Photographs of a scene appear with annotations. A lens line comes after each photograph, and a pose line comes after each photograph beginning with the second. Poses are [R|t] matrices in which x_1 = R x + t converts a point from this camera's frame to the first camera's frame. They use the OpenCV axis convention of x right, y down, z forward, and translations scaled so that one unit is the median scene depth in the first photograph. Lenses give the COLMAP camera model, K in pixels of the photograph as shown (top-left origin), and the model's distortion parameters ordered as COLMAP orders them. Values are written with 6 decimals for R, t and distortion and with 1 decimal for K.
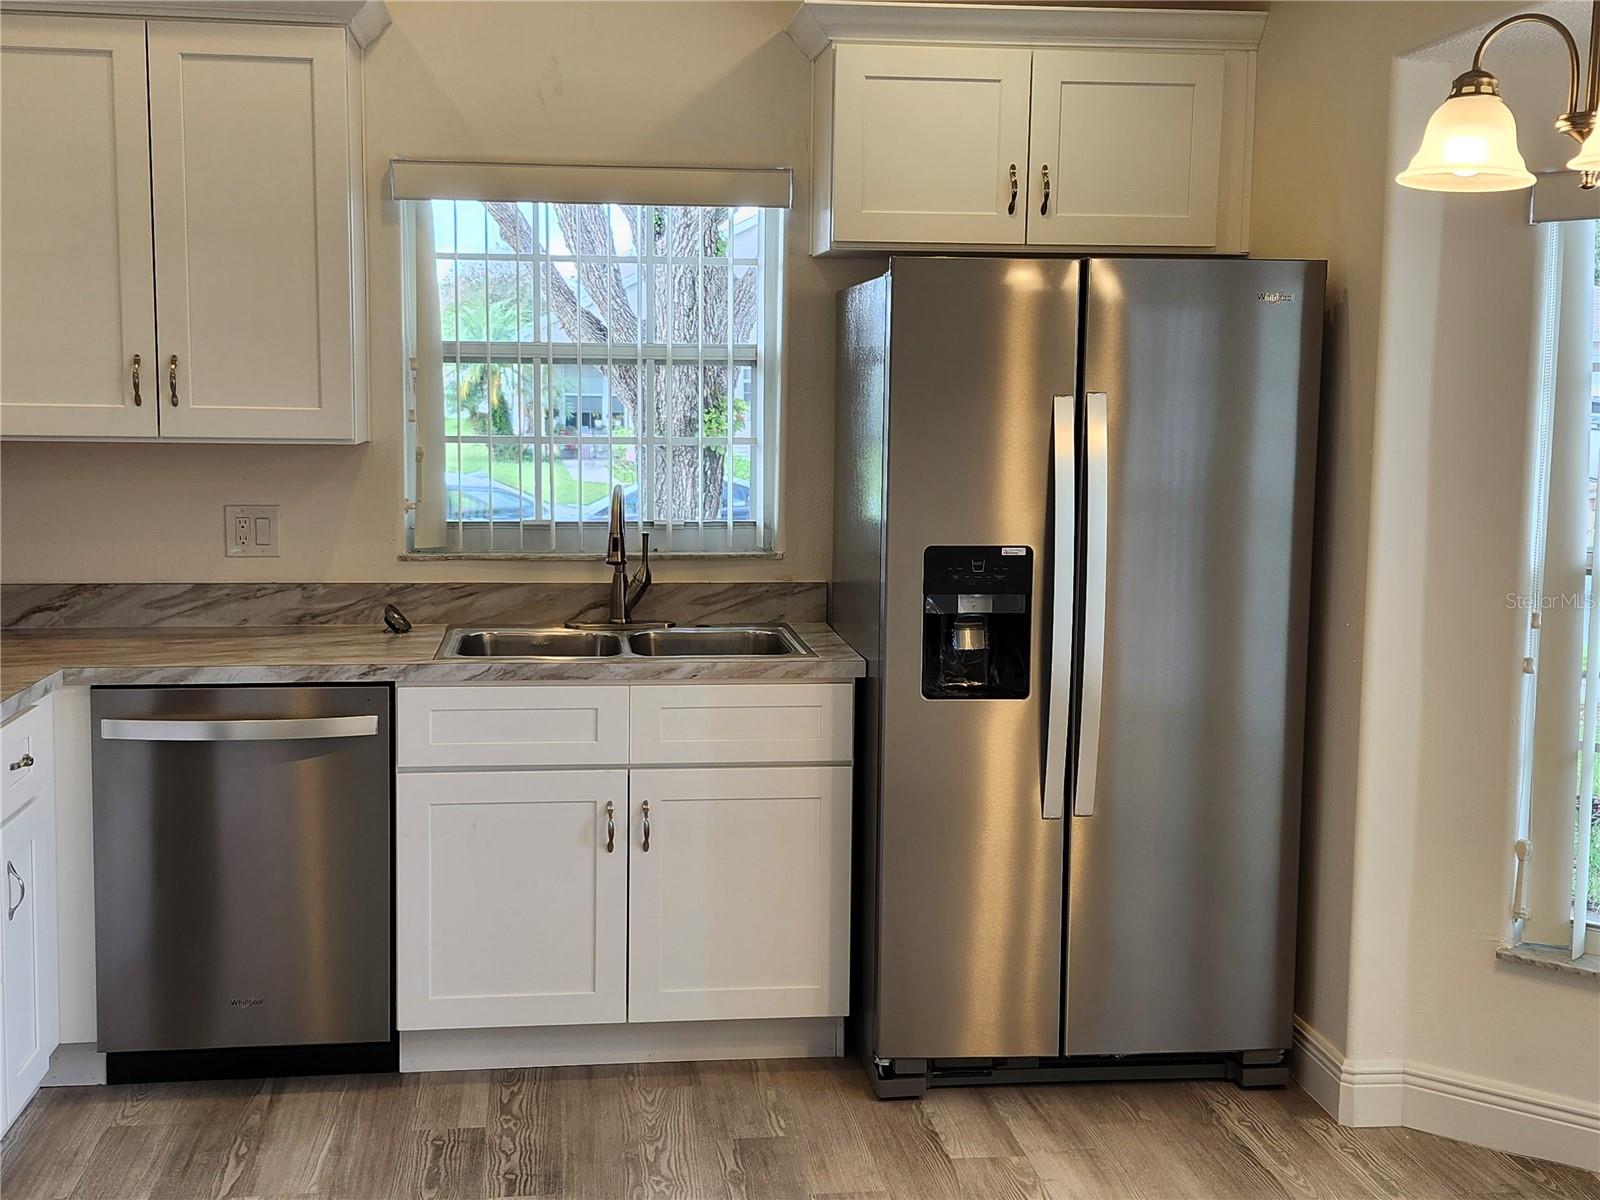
lens RADIAL K [[1762.2, 0, 749.3], [0, 1762.2, 593.3], [0, 0, 1]] dist [0.114459, -0.155172]
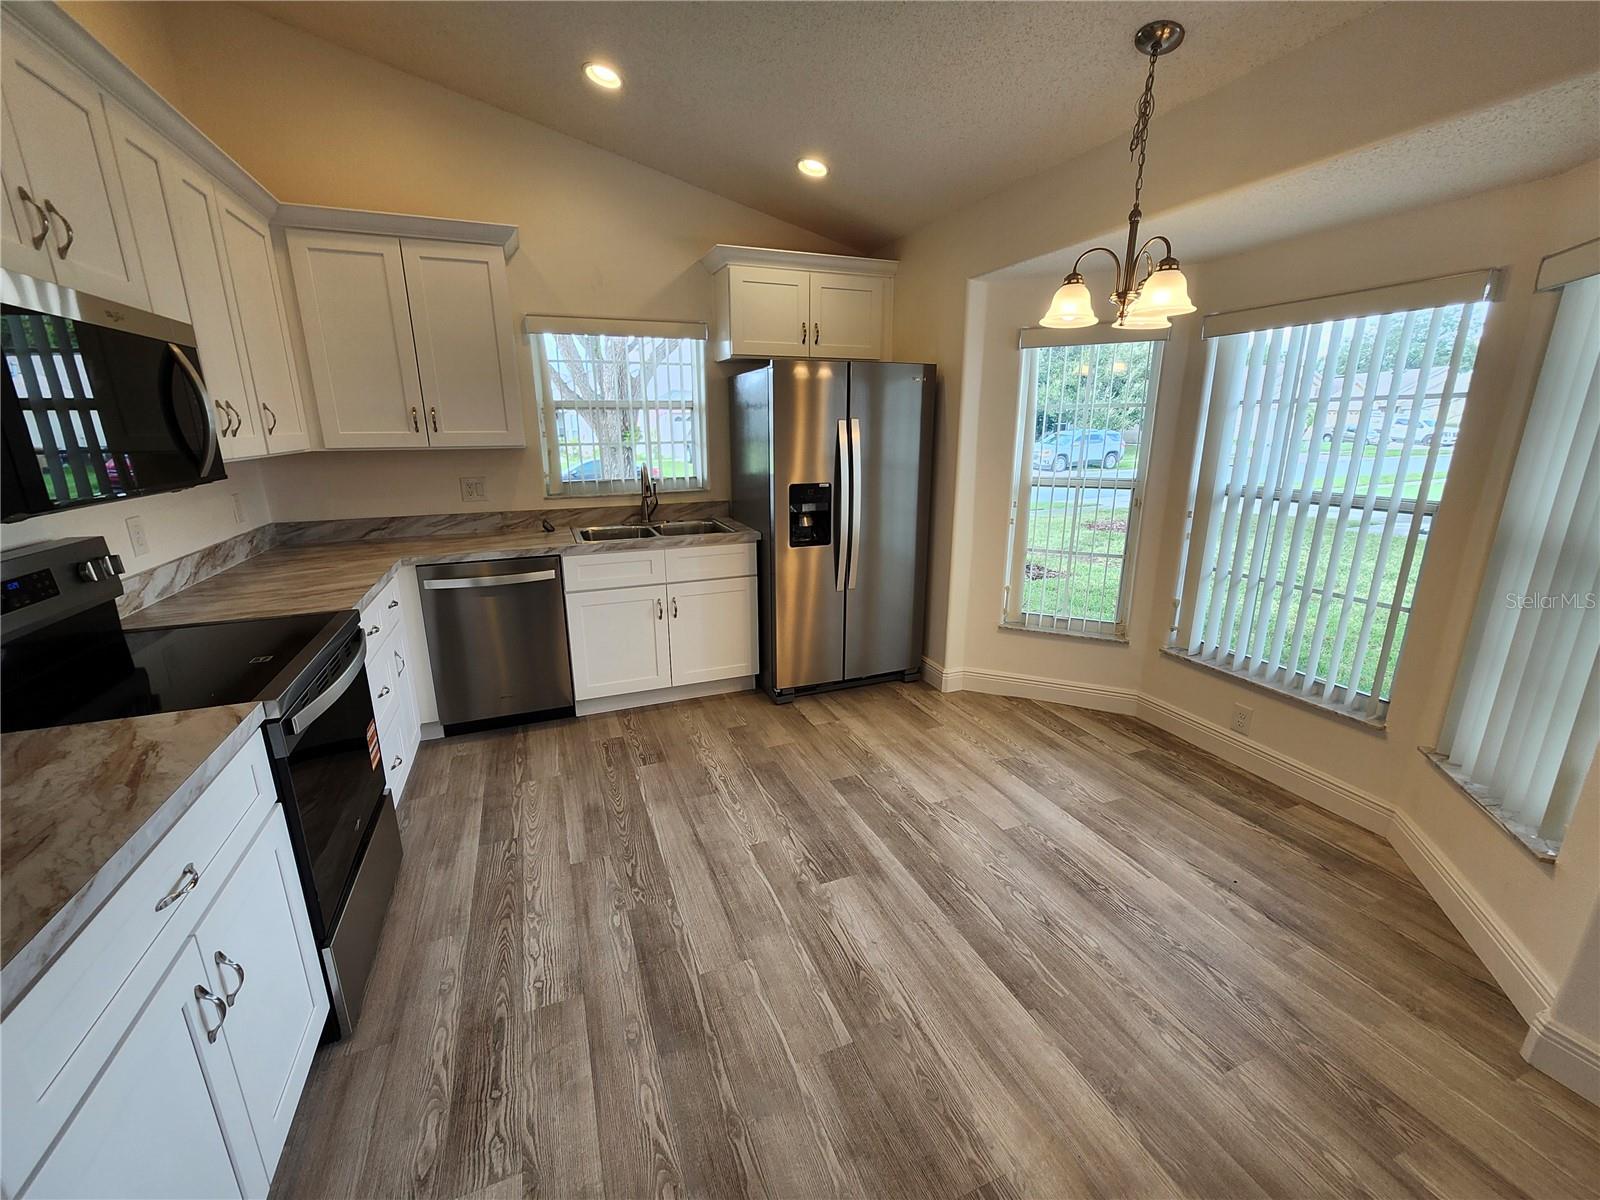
lens RADIAL K [[631.5, 0, 783.9], [0, 631.5, 594.9], [0, 0, 1]] dist [0.000983, 0.000002]
pose [[0.967053, -0.081212, 0.241273, -0.121574], [0.044055, 0.986839, 0.155591, -0.011898], [-0.250733, -0.139836, 0.957903, 0.146026]]
